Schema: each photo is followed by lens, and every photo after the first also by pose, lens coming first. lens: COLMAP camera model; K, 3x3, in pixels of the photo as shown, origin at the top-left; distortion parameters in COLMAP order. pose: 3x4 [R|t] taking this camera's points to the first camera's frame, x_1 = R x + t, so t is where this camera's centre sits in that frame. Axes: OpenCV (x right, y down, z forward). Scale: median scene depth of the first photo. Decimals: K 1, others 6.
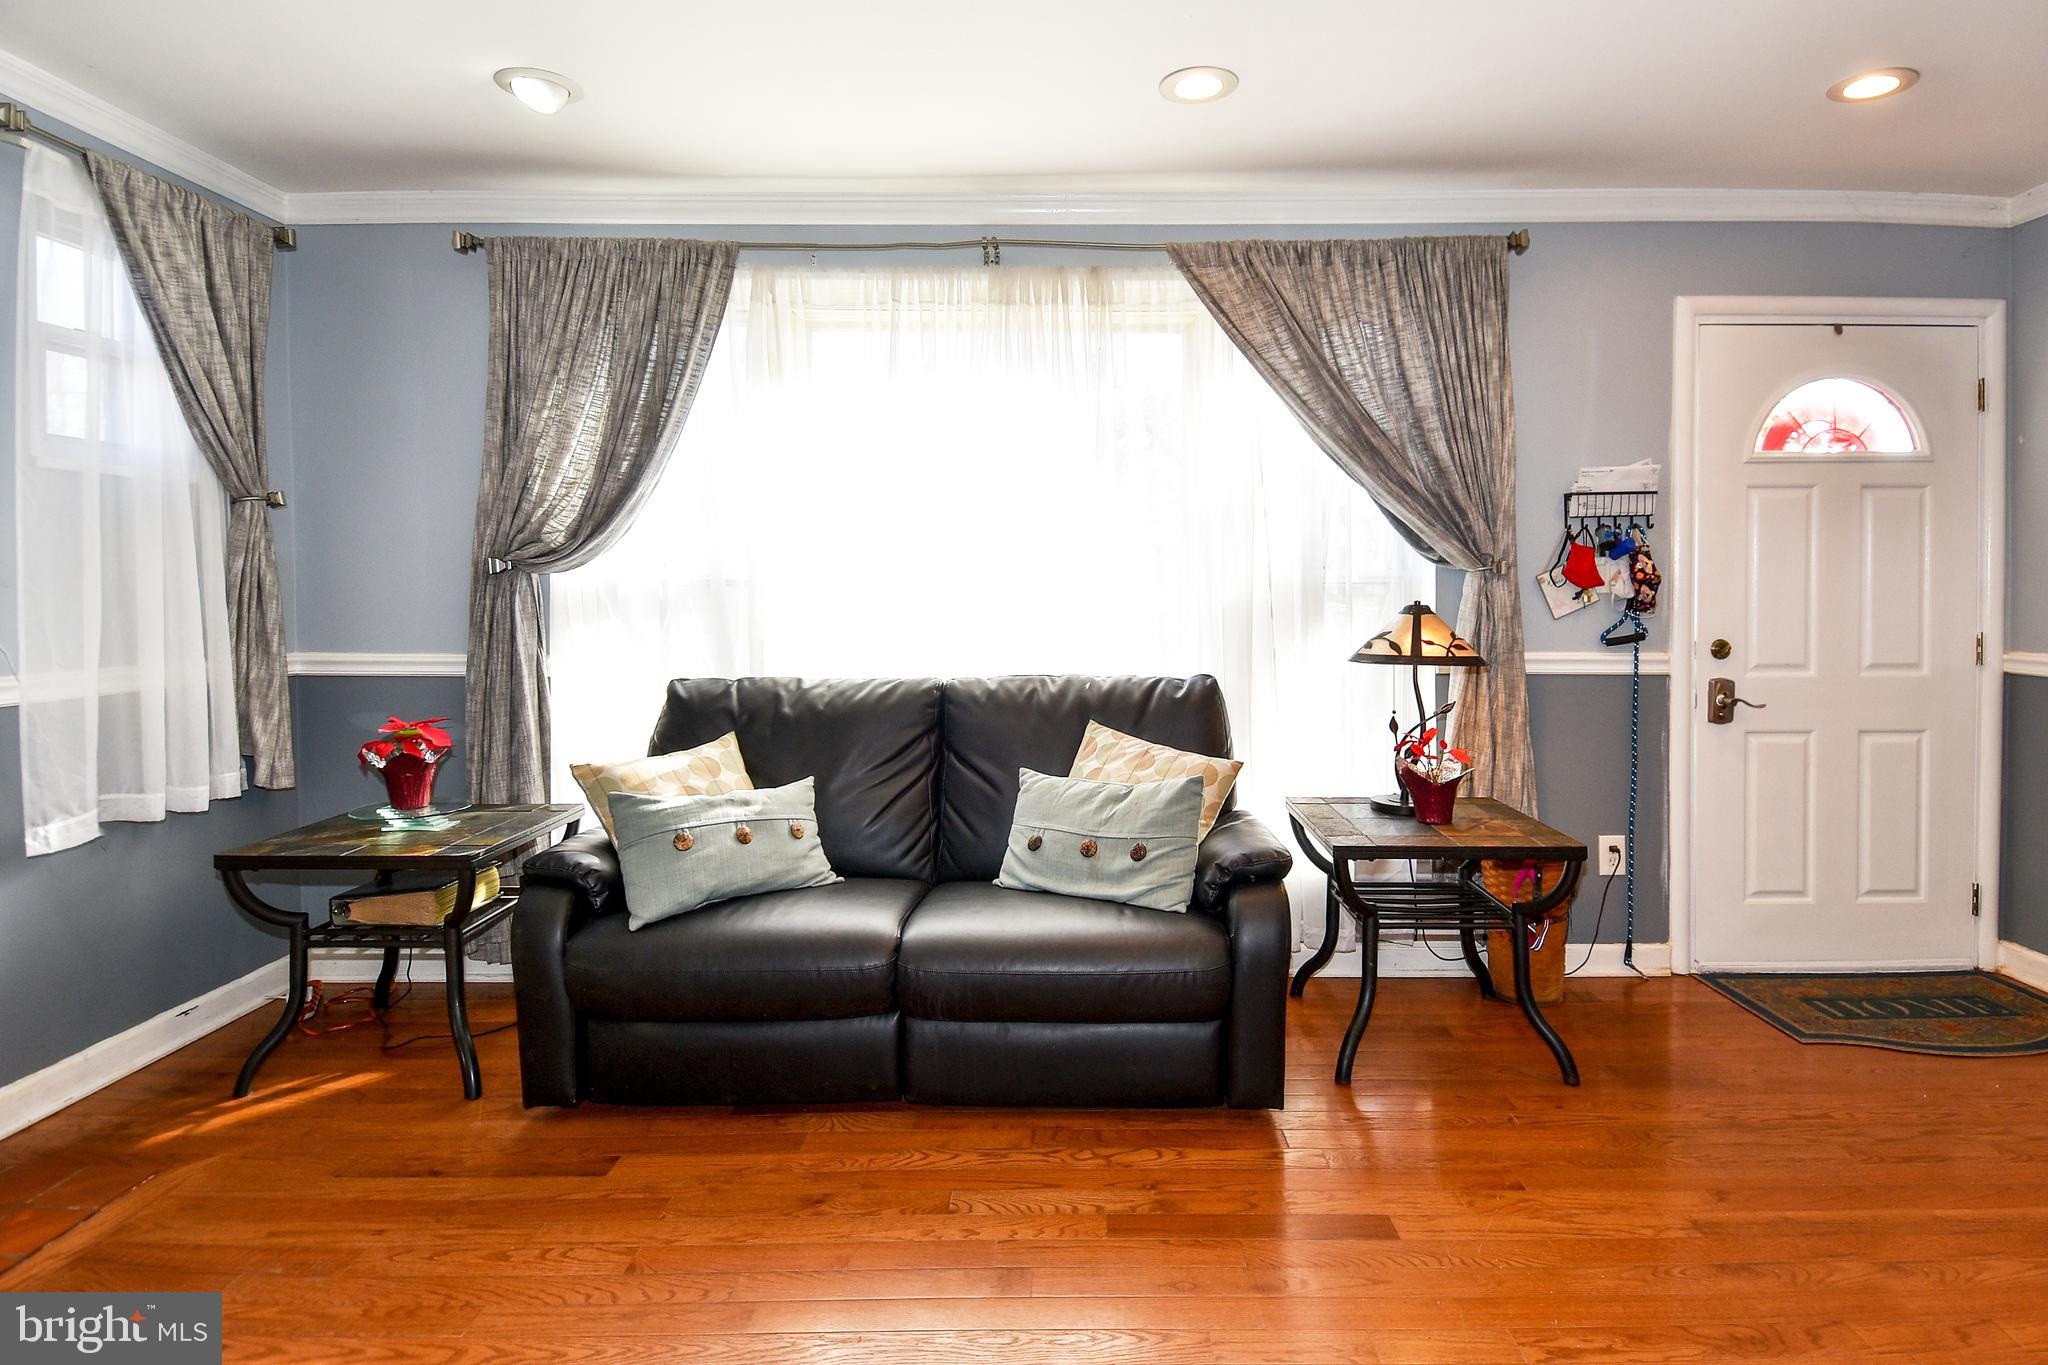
lens RADIAL K [[1102.8, 0, 1046.8], [0, 1102.8, 616.3], [0, 0, 1]] dist [0.033039, -0.037617]
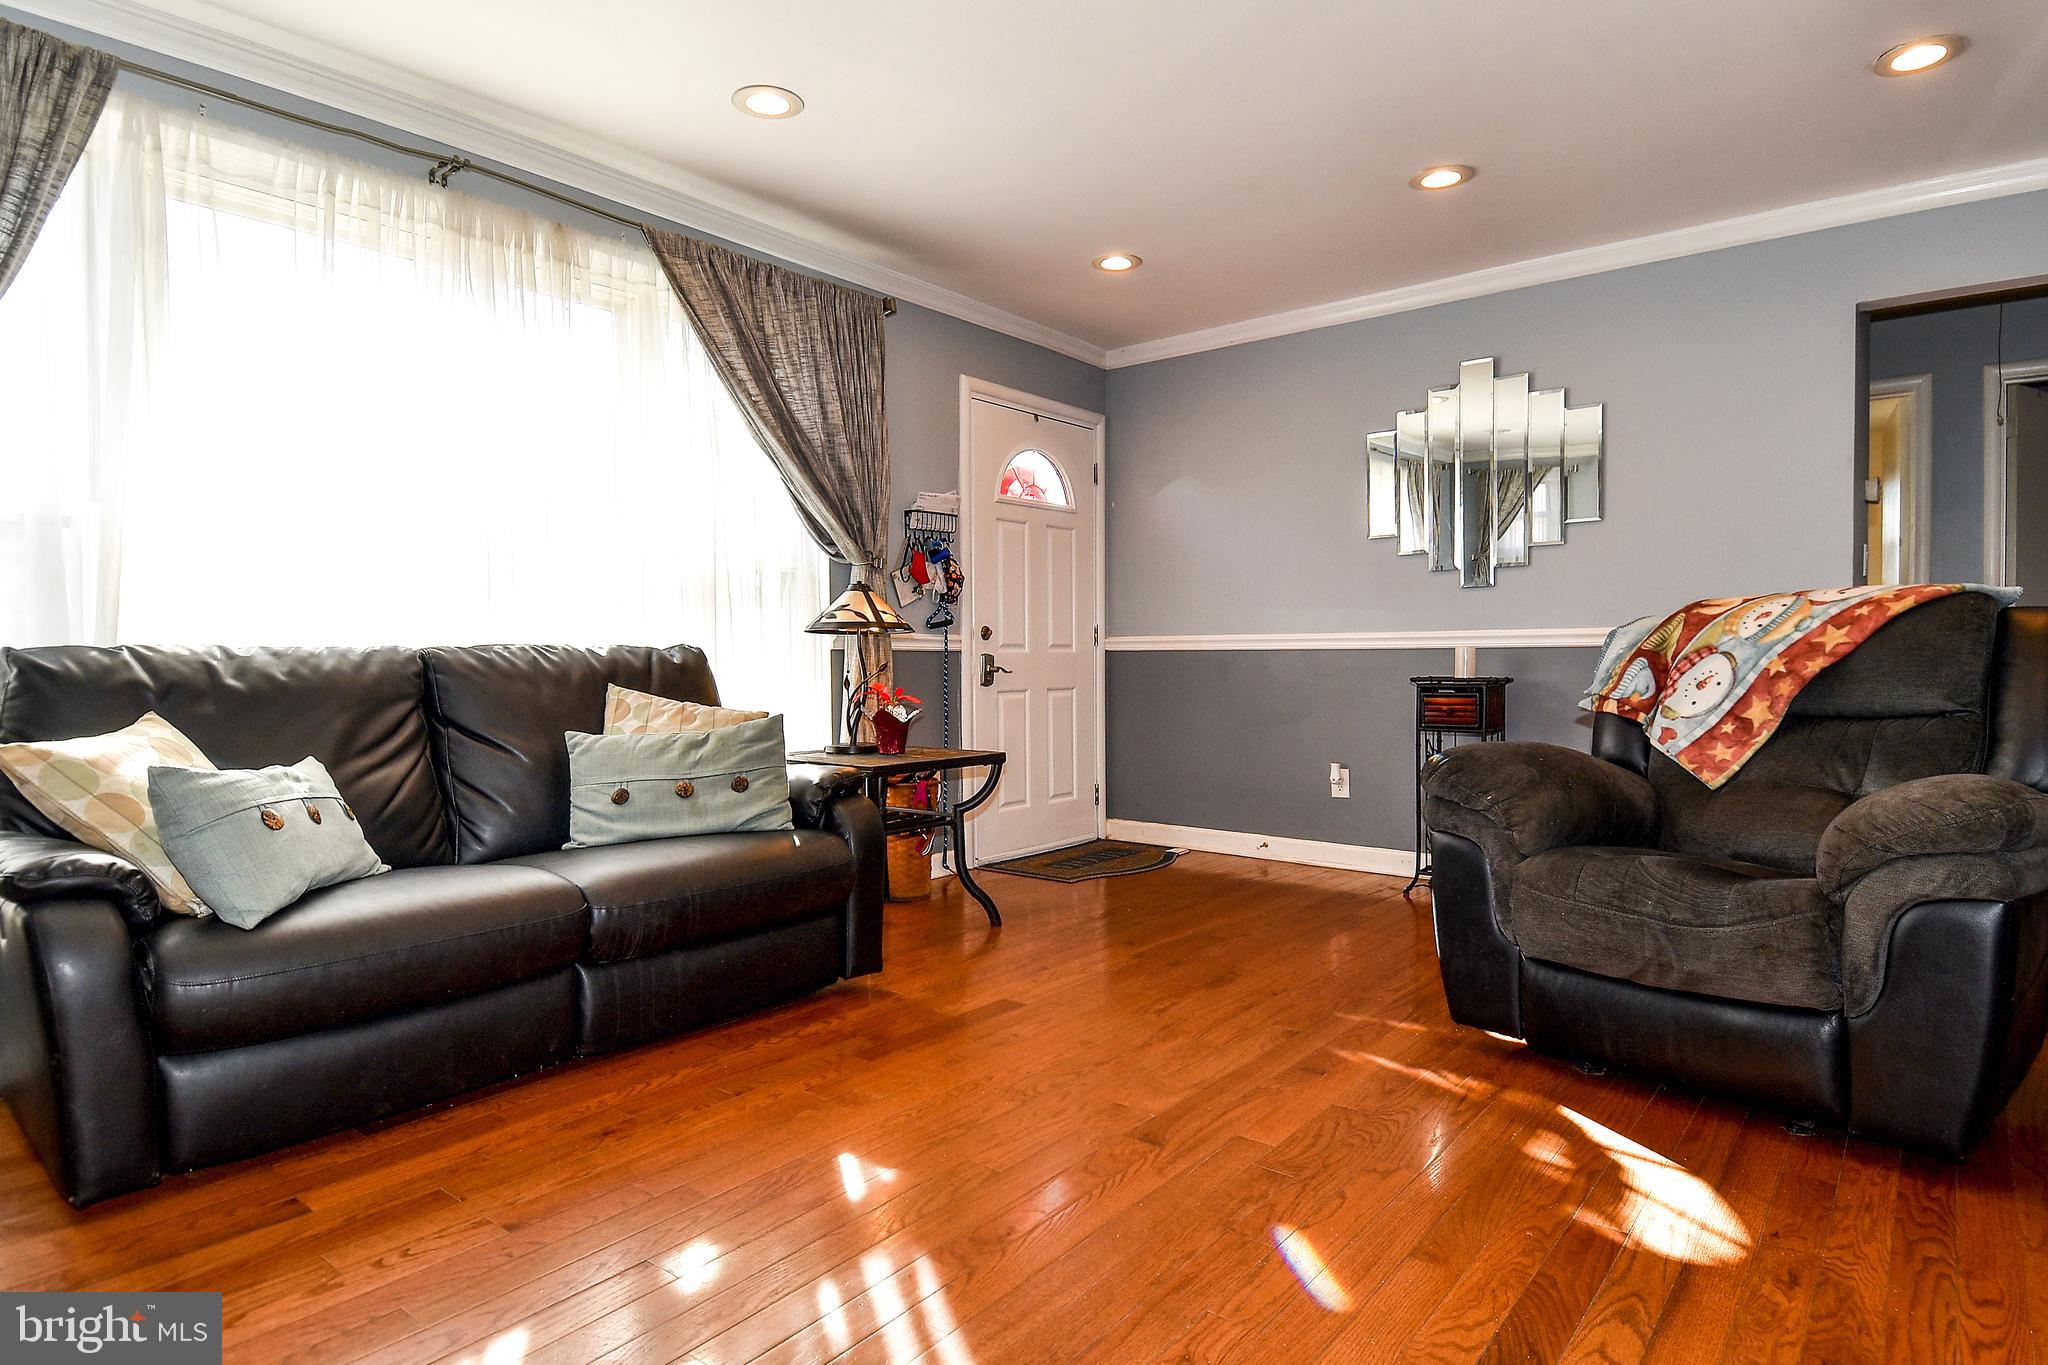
lens RADIAL K [[1110.1, 0, 1057.0], [0, 1110.1, 685.6], [0, 0, 1]] dist [0.055732, -0.053800]
pose [[0.630396, -0.024049, 0.775901, -0.464100], [0.021343, 0.999679, 0.013644, 0.085330], [-0.775980, 0.007959, 0.630707, 0.046327]]
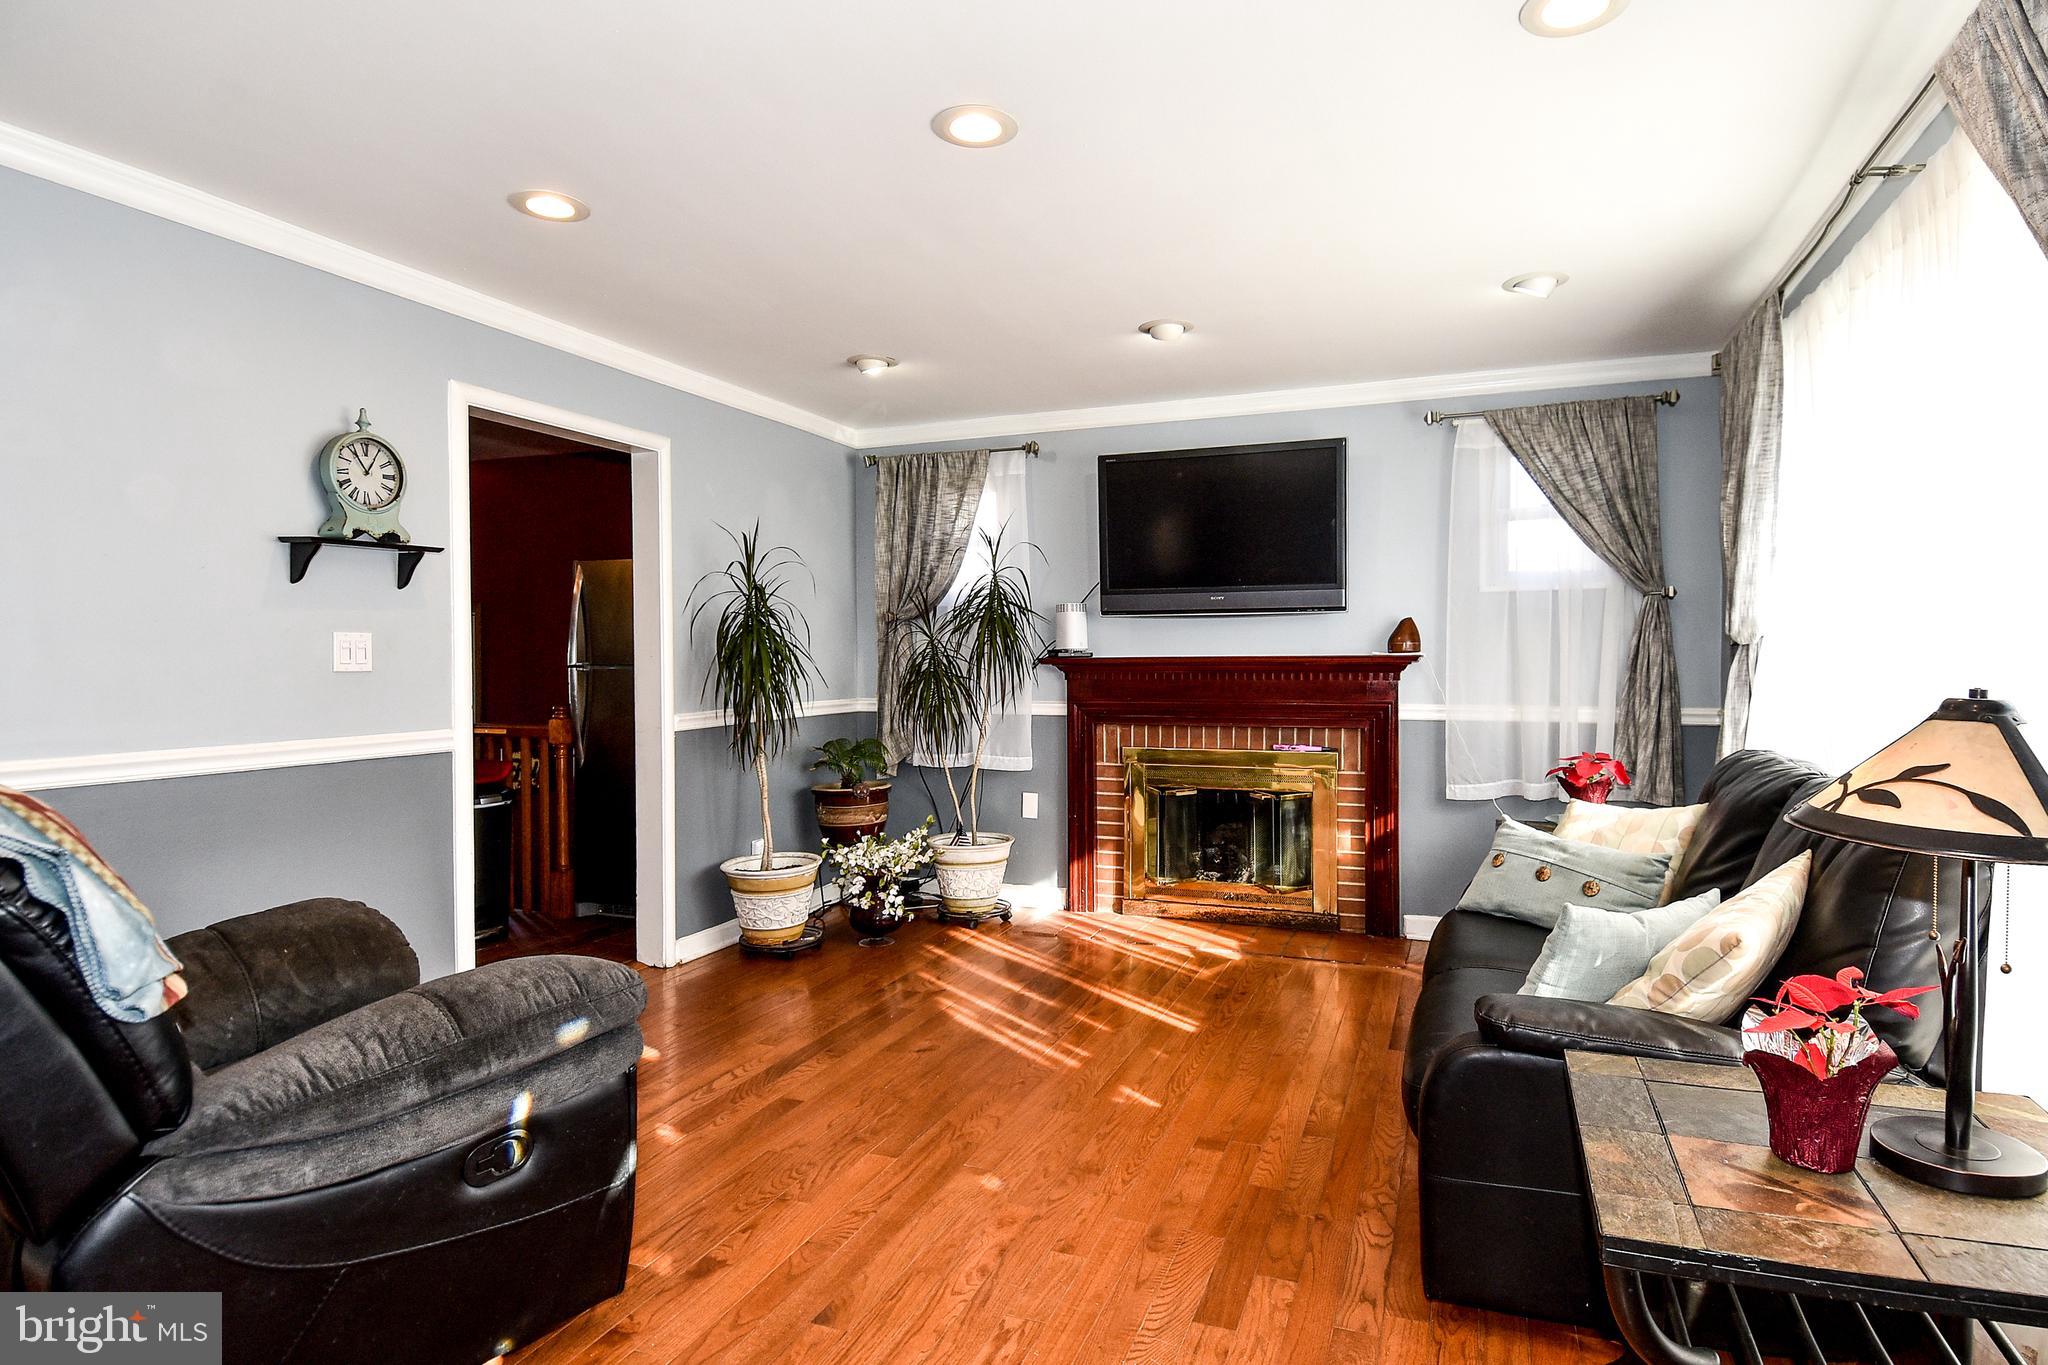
lens RADIAL K [[1067.3, 0, 1068.7], [0, 1067.3, 679.6], [0, 0, 1]] dist [0.030363, -0.042513]
pose [[-0.335346, 0.018863, -0.941906, 0.774746], [-0.020045, 0.999430, 0.027151, -0.019579], [0.941882, 0.027985, -0.334777, 0.745515]]
